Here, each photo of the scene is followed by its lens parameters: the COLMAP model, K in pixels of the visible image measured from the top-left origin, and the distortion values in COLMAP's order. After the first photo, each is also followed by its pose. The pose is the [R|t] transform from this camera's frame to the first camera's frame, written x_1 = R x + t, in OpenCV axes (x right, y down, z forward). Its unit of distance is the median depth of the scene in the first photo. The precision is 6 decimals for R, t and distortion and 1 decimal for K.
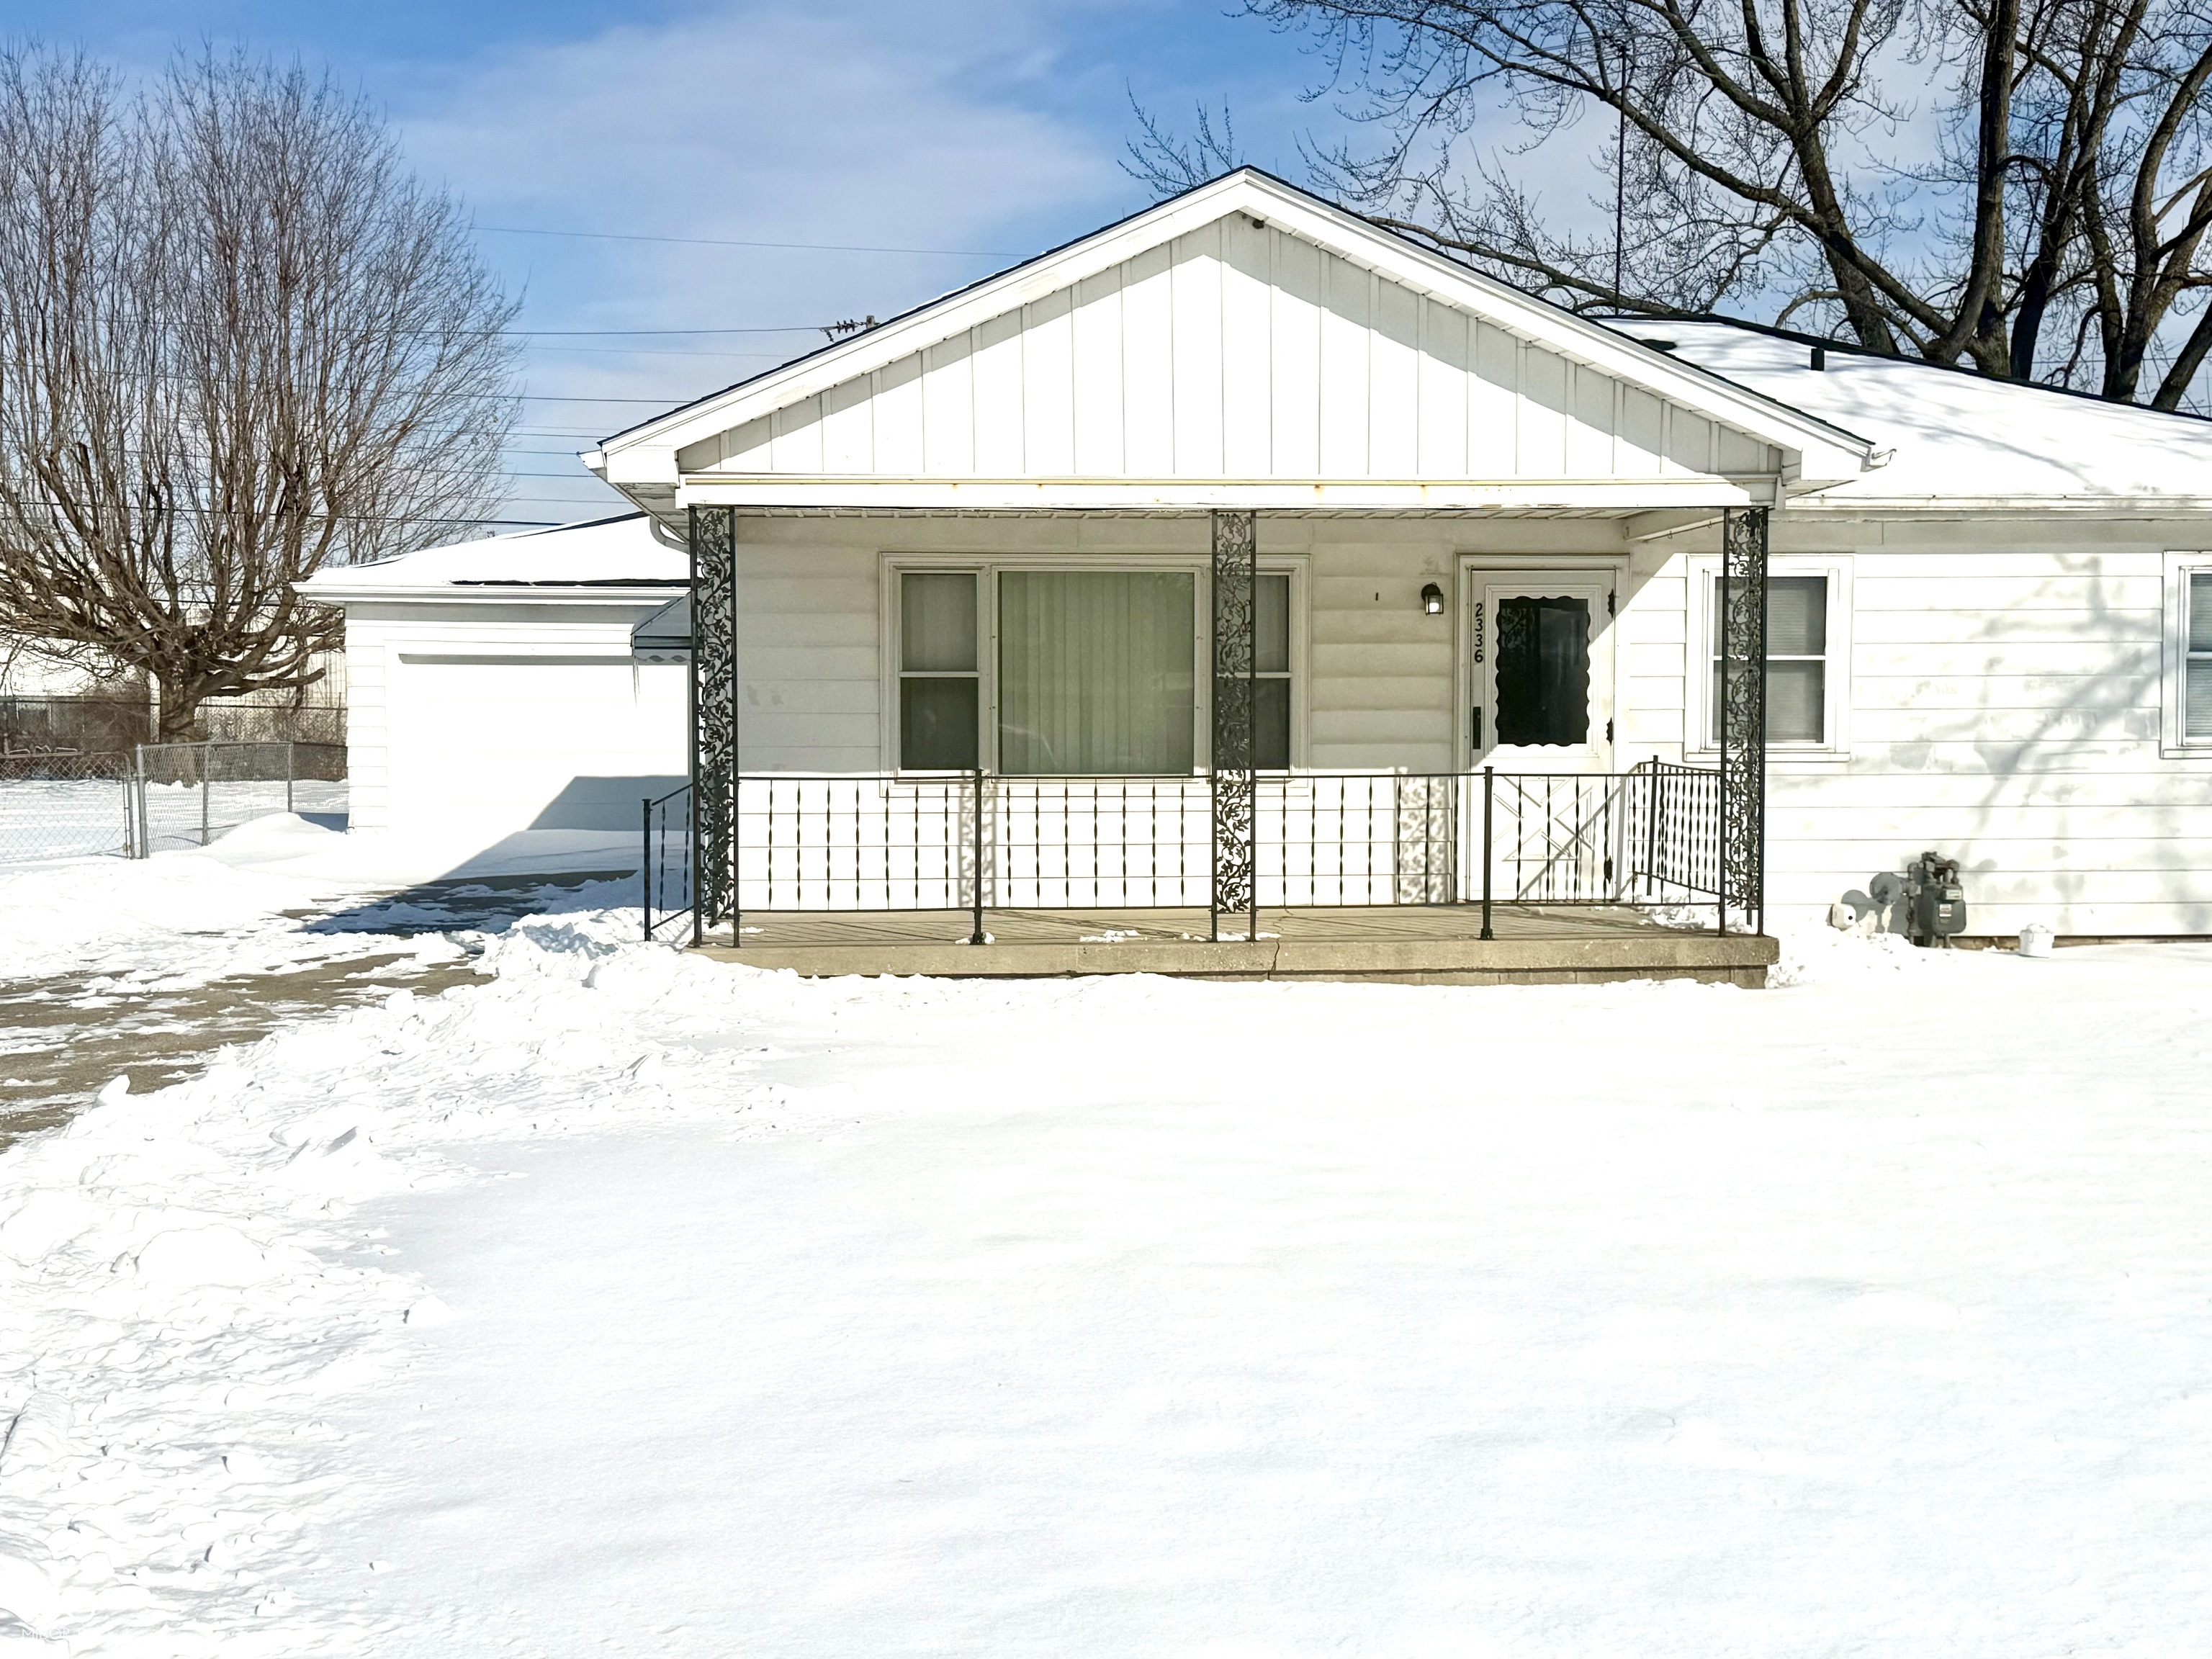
lens RADIAL K [[2588.3, 0, 1104.1], [0, 2588.3, 826.4], [0, 0, 1]] dist [-0.009442, 0.000000]
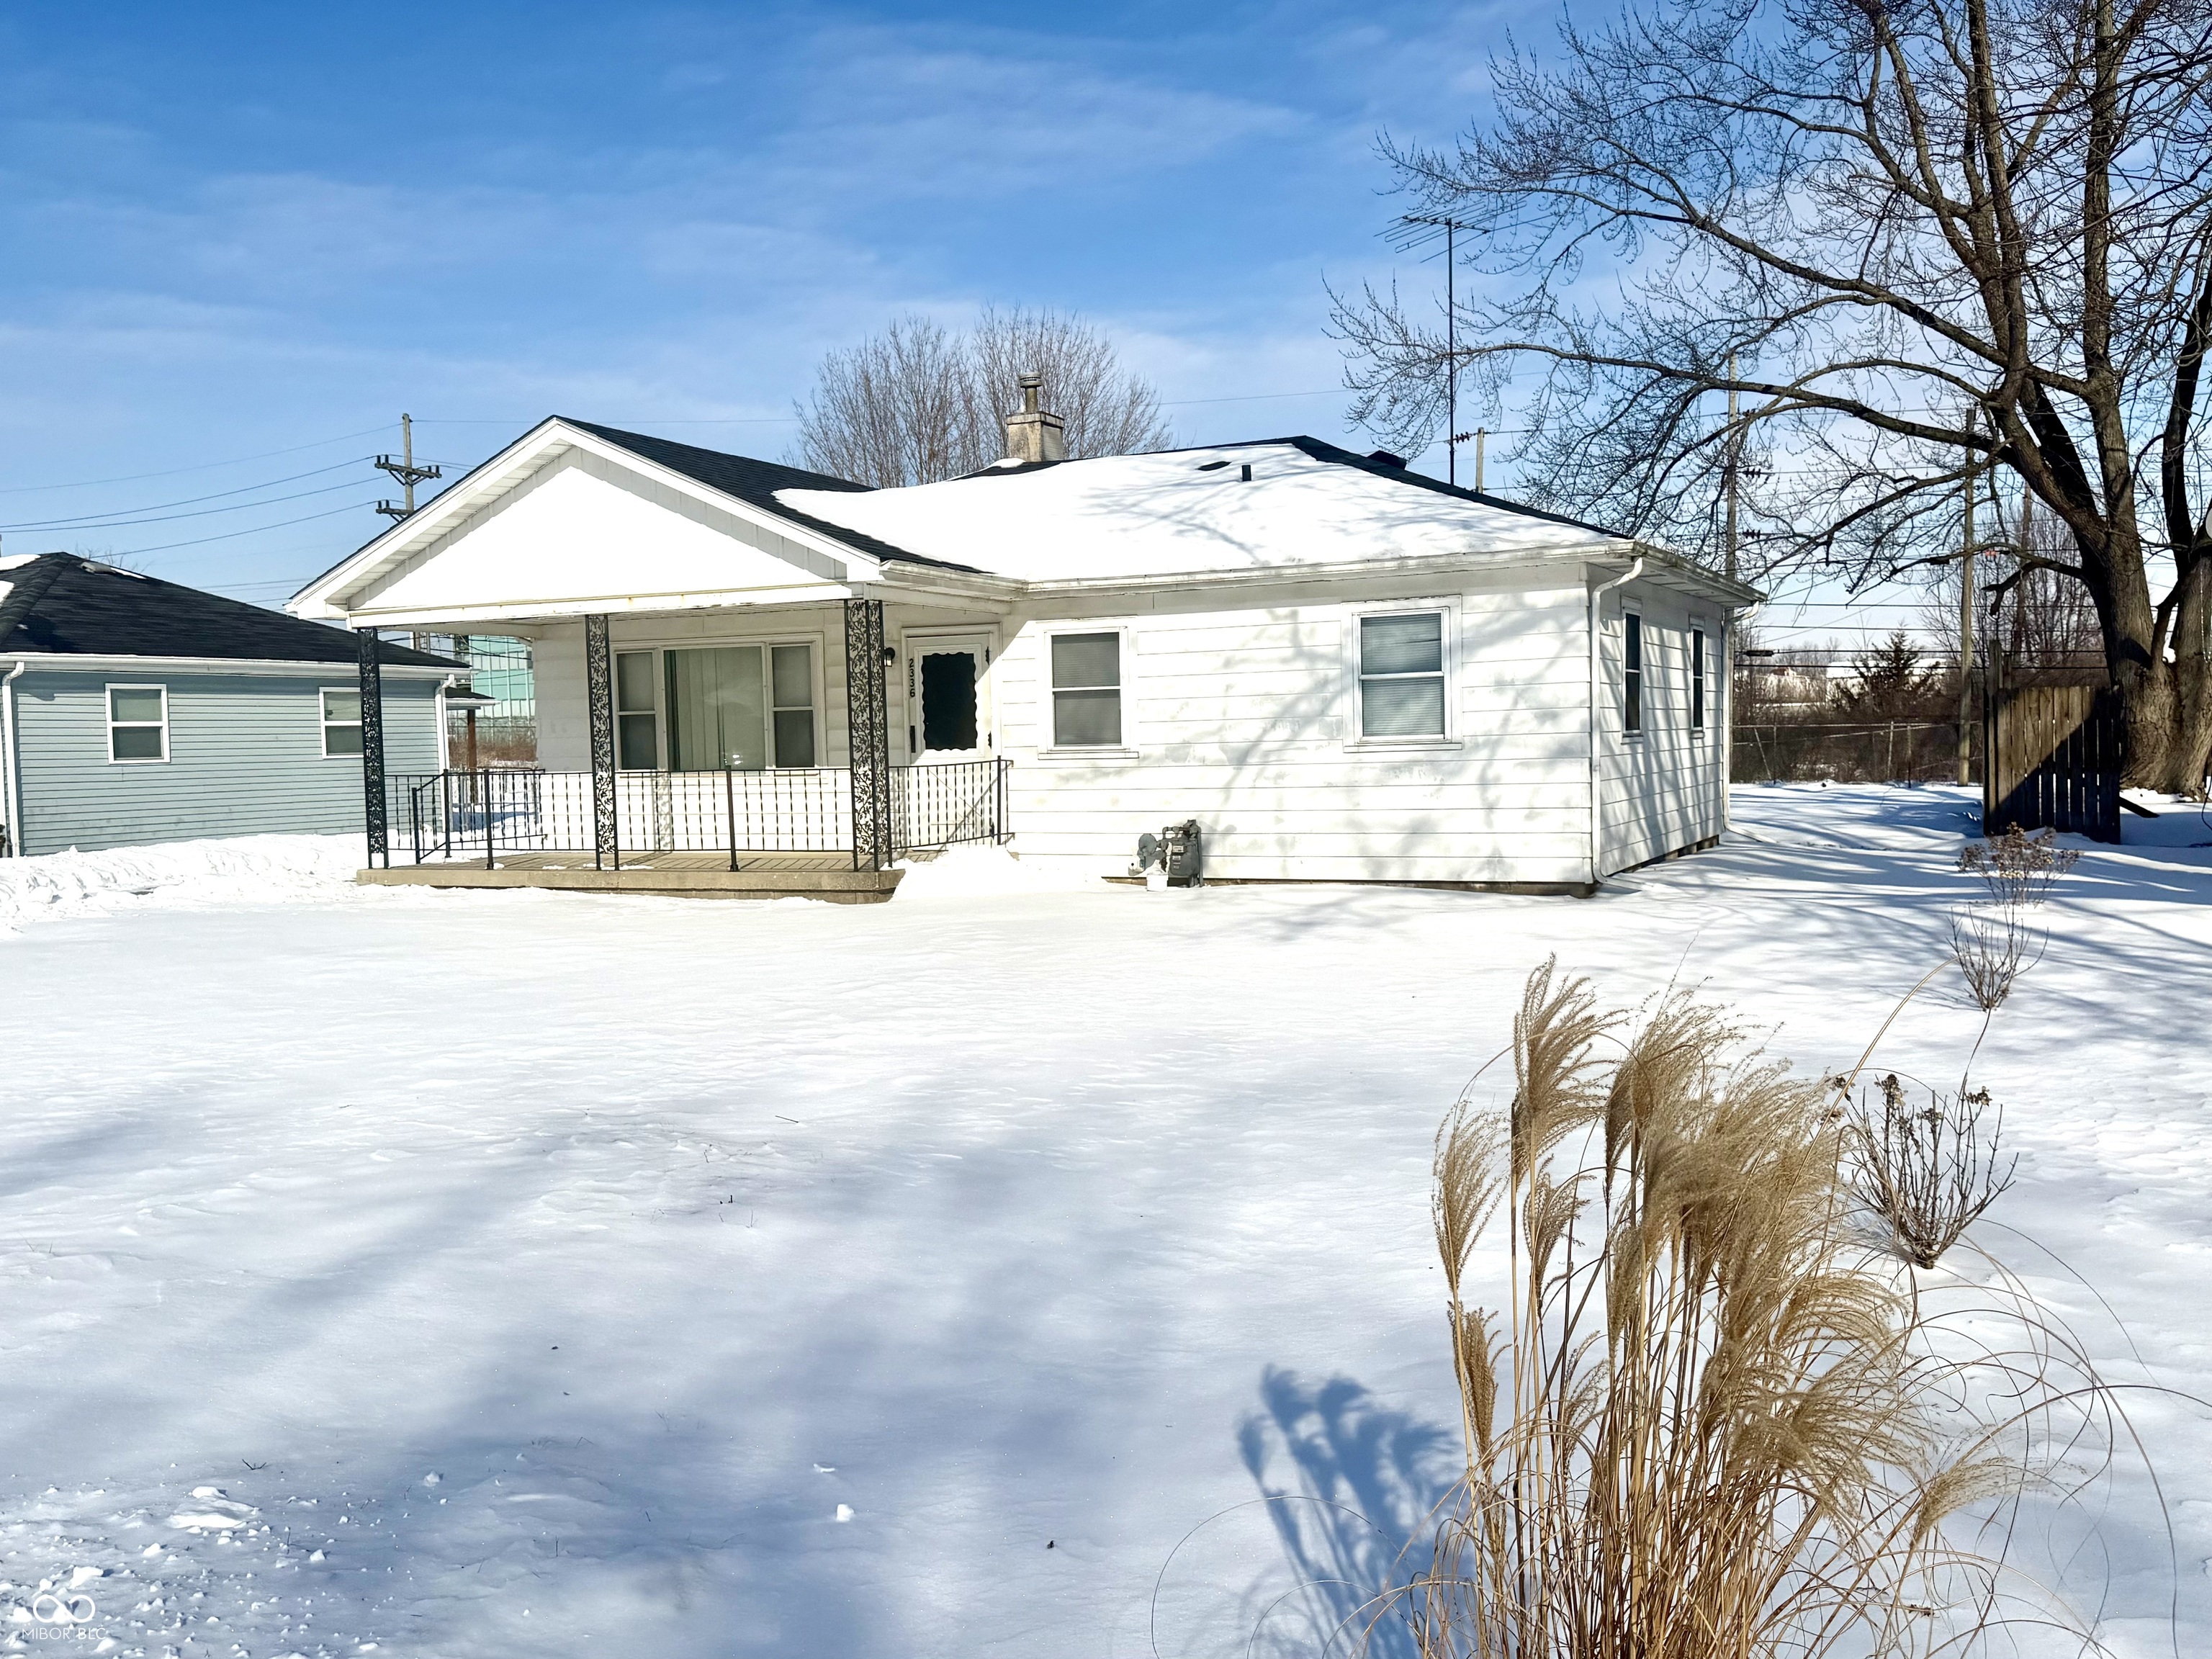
lens RADIAL K [[1914.2, 0, 1105.7], [0, 1914.2, 838.1], [0, 0, 1]] dist [0.006360, -0.002430]
pose [[0.890426, 0.007332, -0.455069, 0.779970], [0.000704, 0.999847, 0.017487, 0.001379], [0.455127, -0.015891, 0.890284, 0.027467]]
